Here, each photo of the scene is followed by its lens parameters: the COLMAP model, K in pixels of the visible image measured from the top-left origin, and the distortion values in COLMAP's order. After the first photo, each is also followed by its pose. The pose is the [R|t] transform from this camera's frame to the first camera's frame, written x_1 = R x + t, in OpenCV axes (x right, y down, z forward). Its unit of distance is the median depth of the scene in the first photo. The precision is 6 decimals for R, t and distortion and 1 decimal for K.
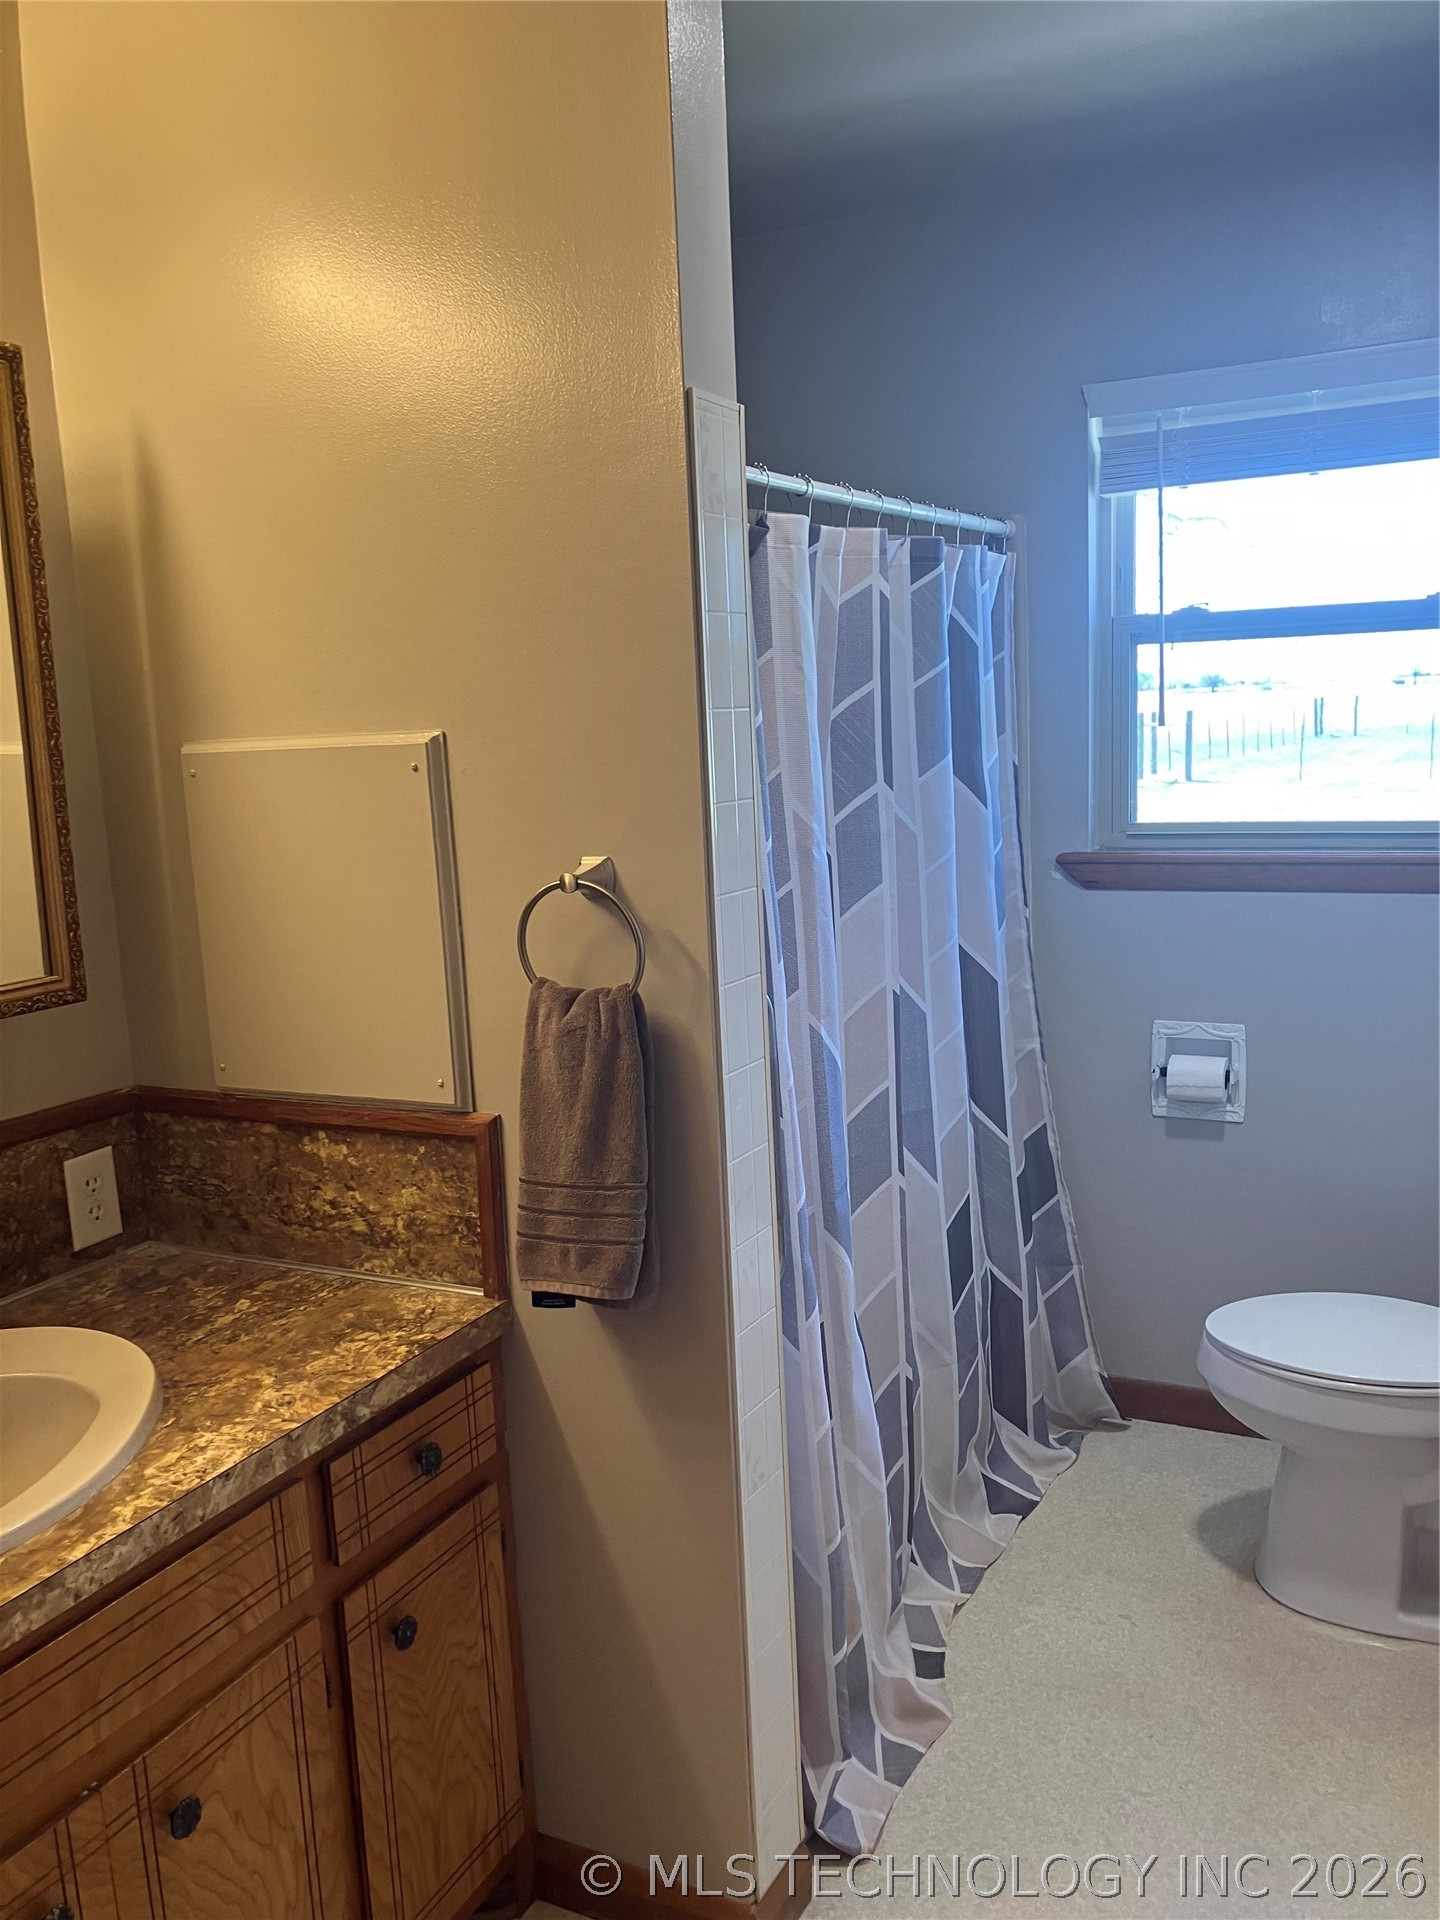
lens RADIAL K [[1558.6, 0, 735.1], [0, 1558.6, 989.3], [0, 0, 1]] dist [0.015705, -0.014342]
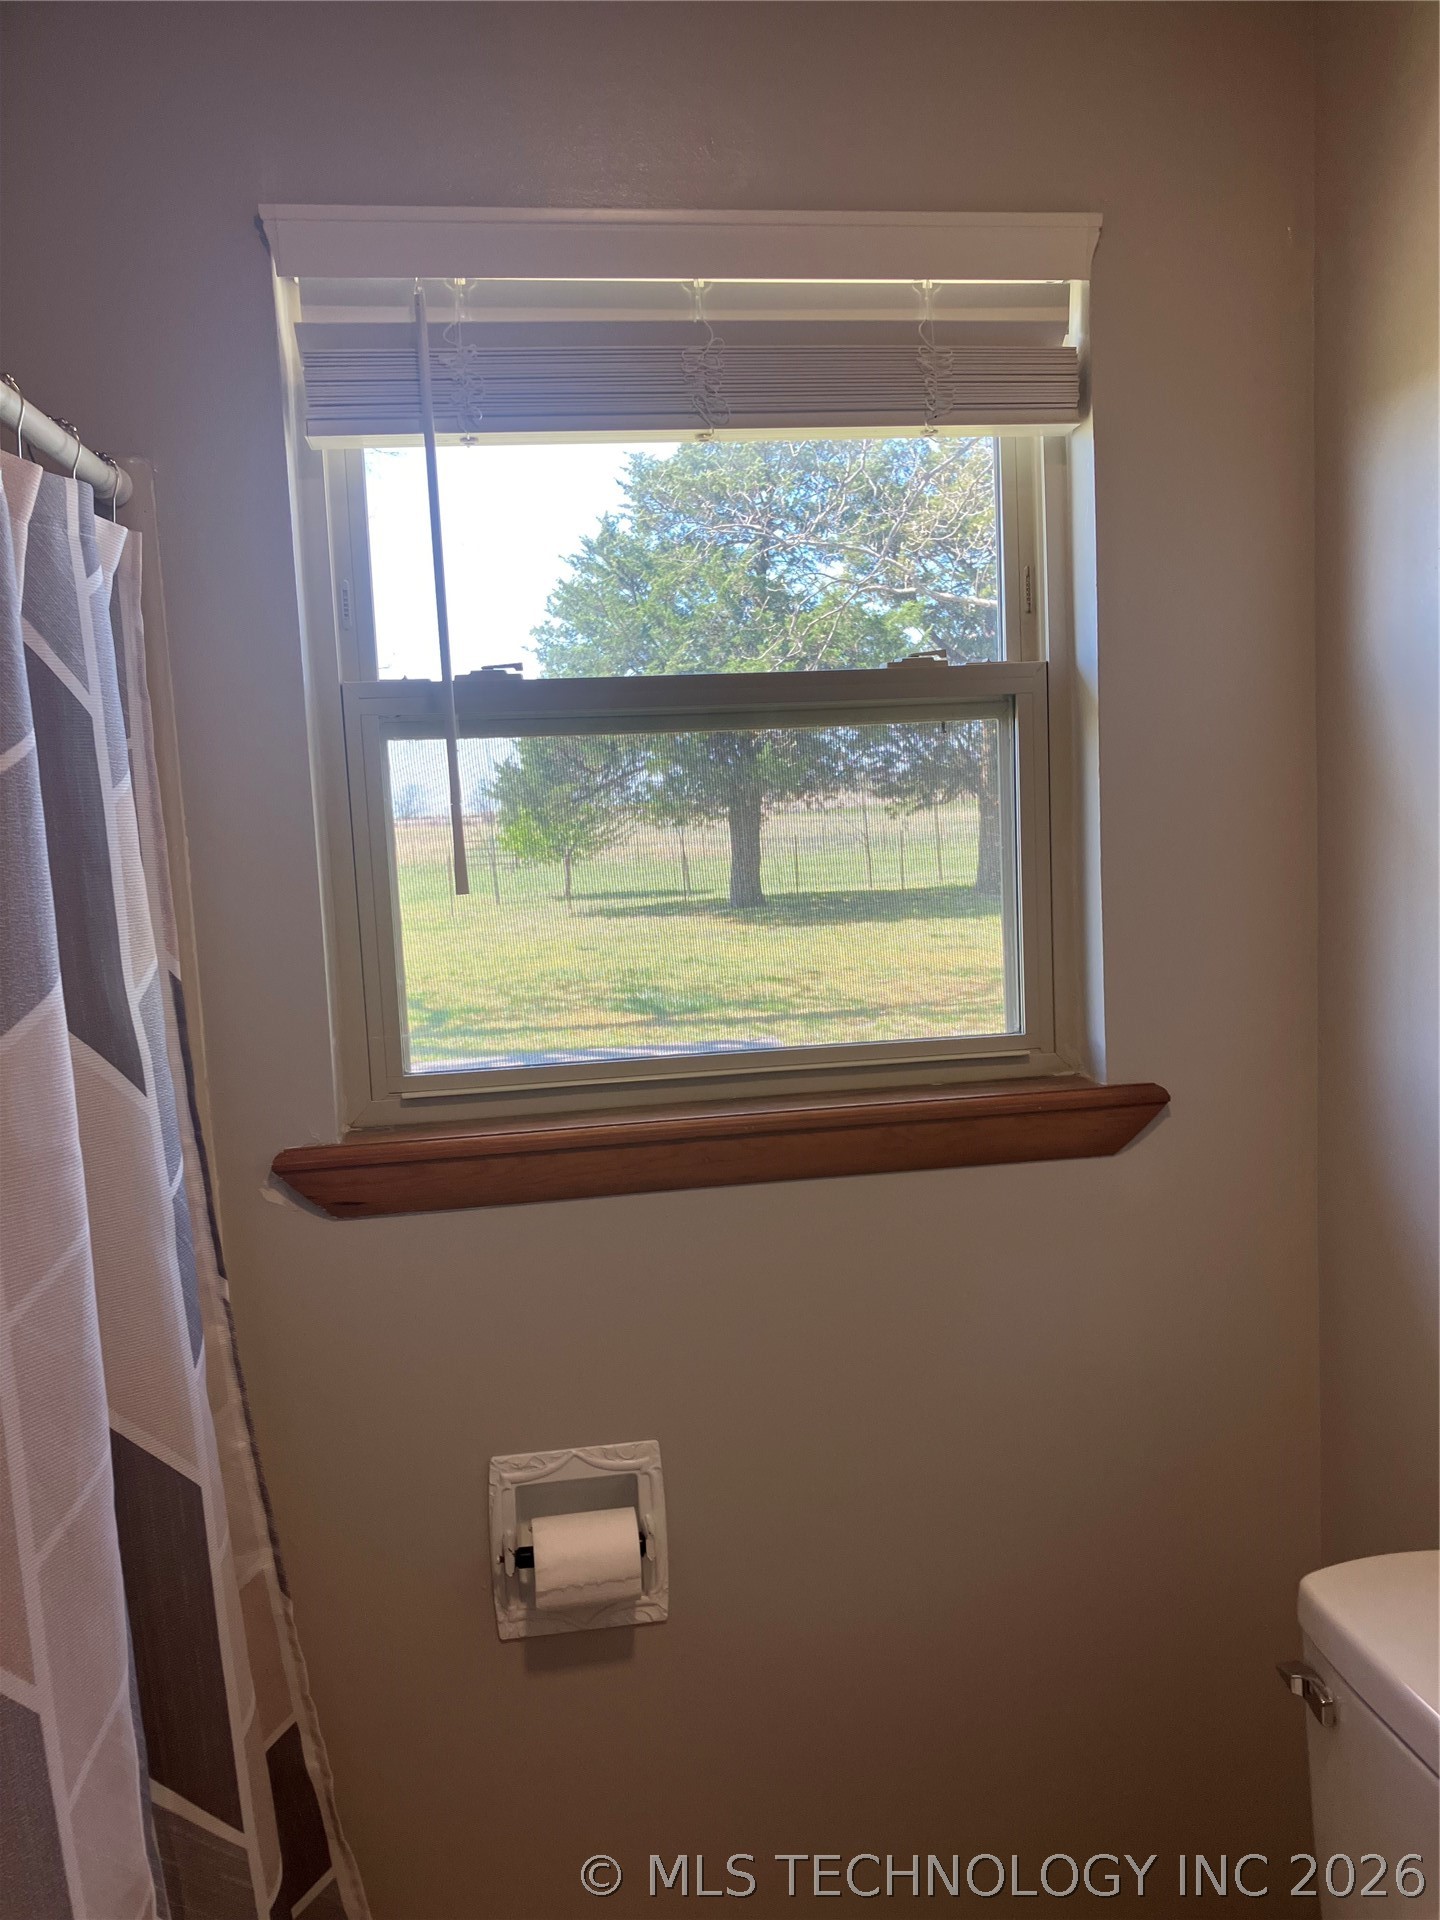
lens RADIAL K [[1551.4, 0, 727.4], [0, 1551.4, 978.8], [0, 0, 1]] dist [0.001684, 0.004532]
pose [[0.815839, -0.054291, 0.575725, 0.075332], [0.111880, 0.991591, -0.065034, -0.152492], [-0.567354, 0.117469, 0.815053, 0.840524]]
